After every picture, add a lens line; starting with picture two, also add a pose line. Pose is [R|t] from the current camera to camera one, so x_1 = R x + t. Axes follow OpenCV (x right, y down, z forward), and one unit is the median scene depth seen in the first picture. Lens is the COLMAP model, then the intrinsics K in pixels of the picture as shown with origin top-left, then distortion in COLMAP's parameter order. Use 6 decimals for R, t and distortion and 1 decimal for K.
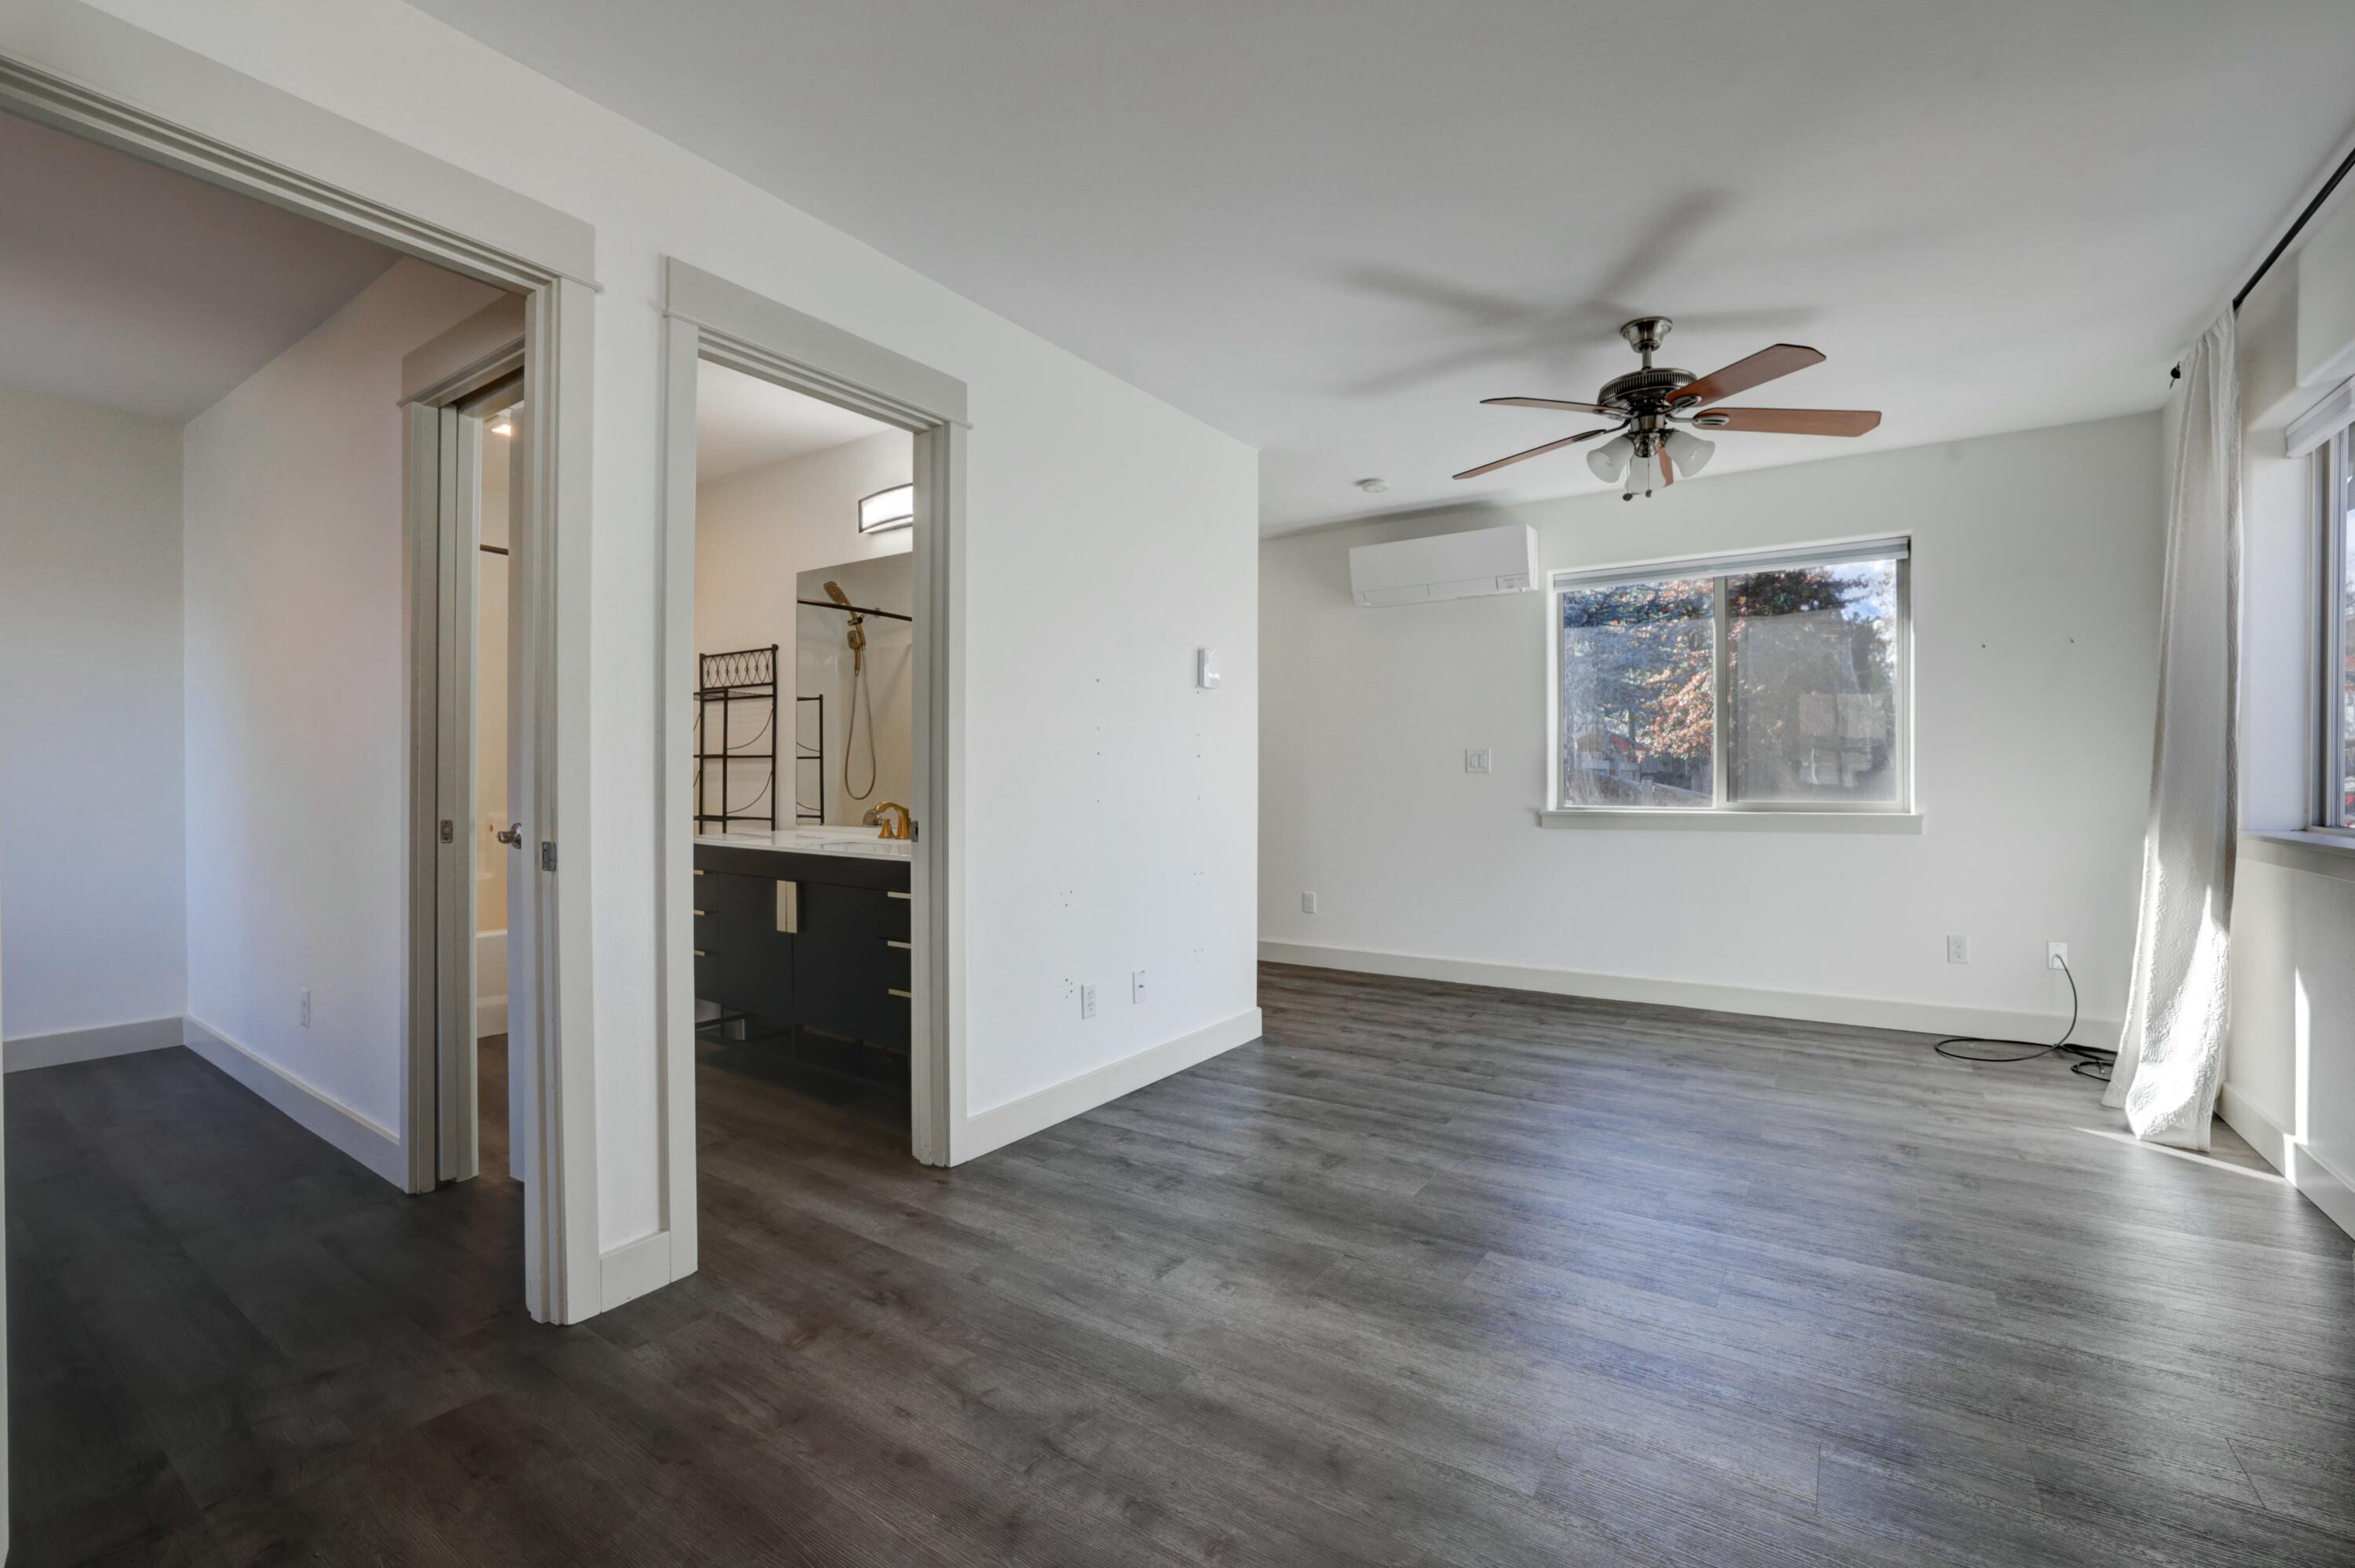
lens RADIAL K [[1025.0, 0, 1172.1], [0, 1025.0, 786.0], [0, 0, 1]] dist [-0.034838, 0.009363]
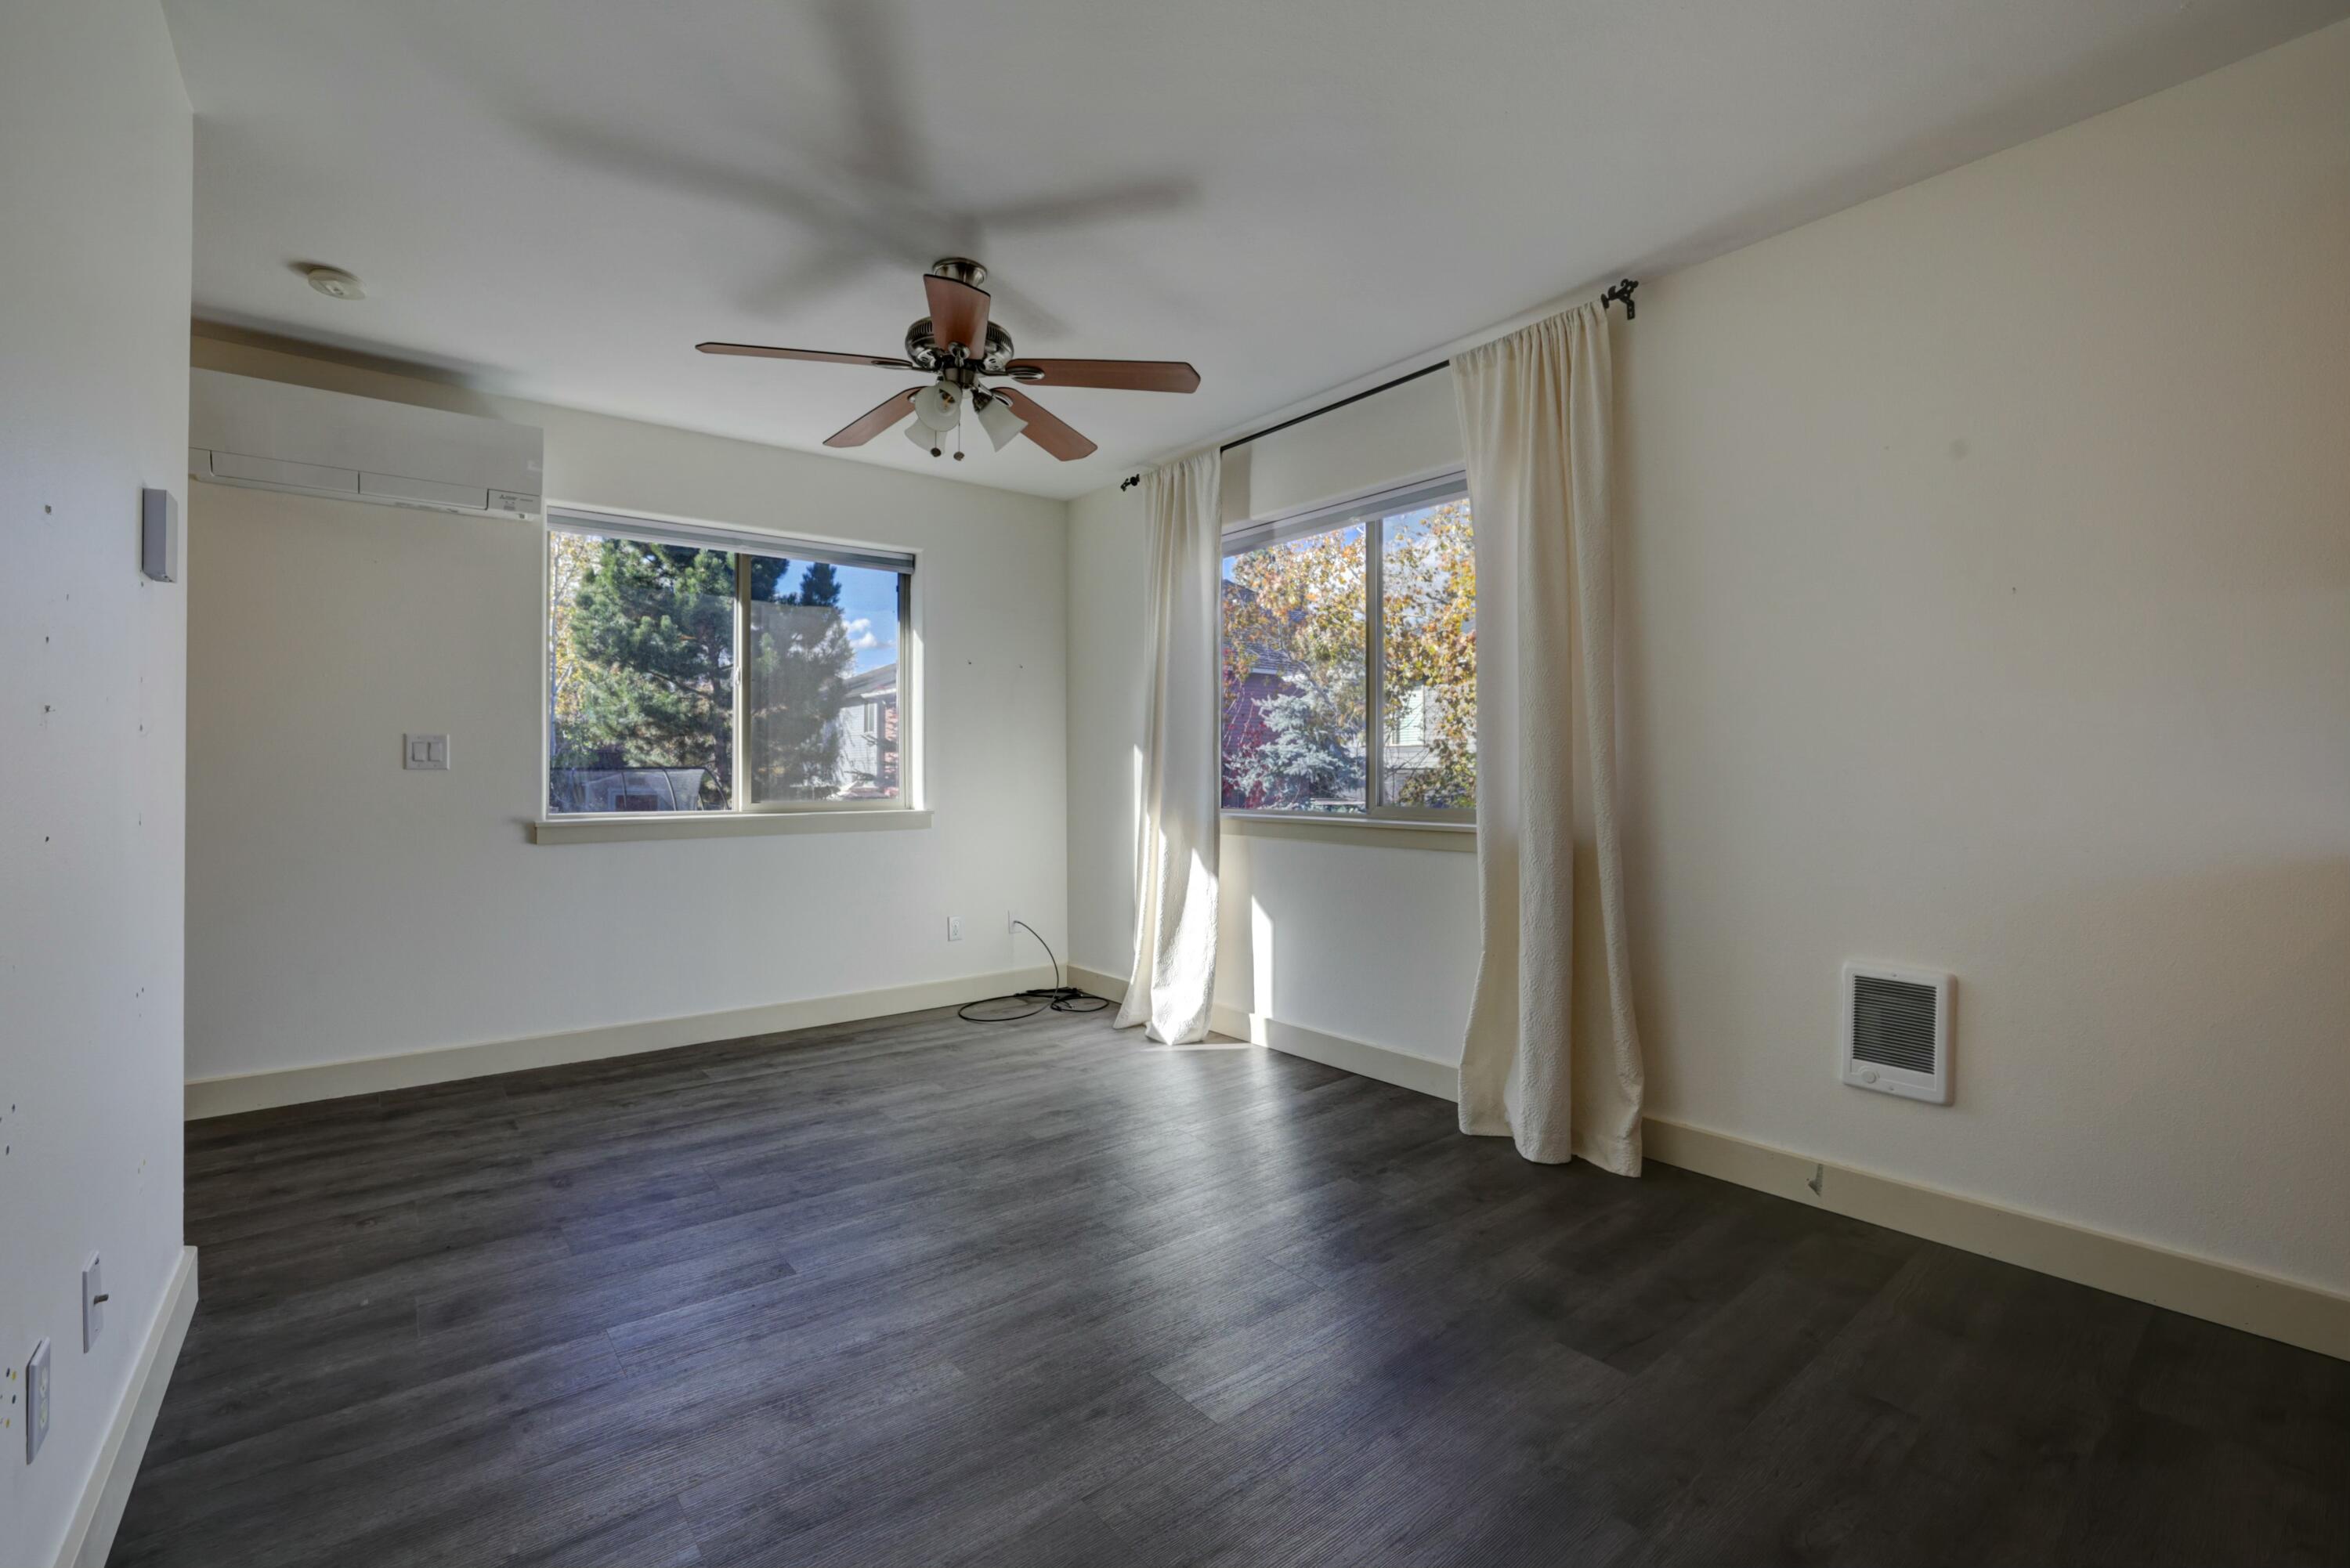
lens RADIAL K [[1022.9, 0, 1188.1], [0, 1022.9, 769.9], [0, 0, 1]] dist [-0.034838, 0.009363]
pose [[0.281766, 0.007123, 0.959457, -0.293861], [0.009542, 0.999902, -0.010226, -0.001715], [-0.959436, 0.012037, 0.281671, 0.500686]]
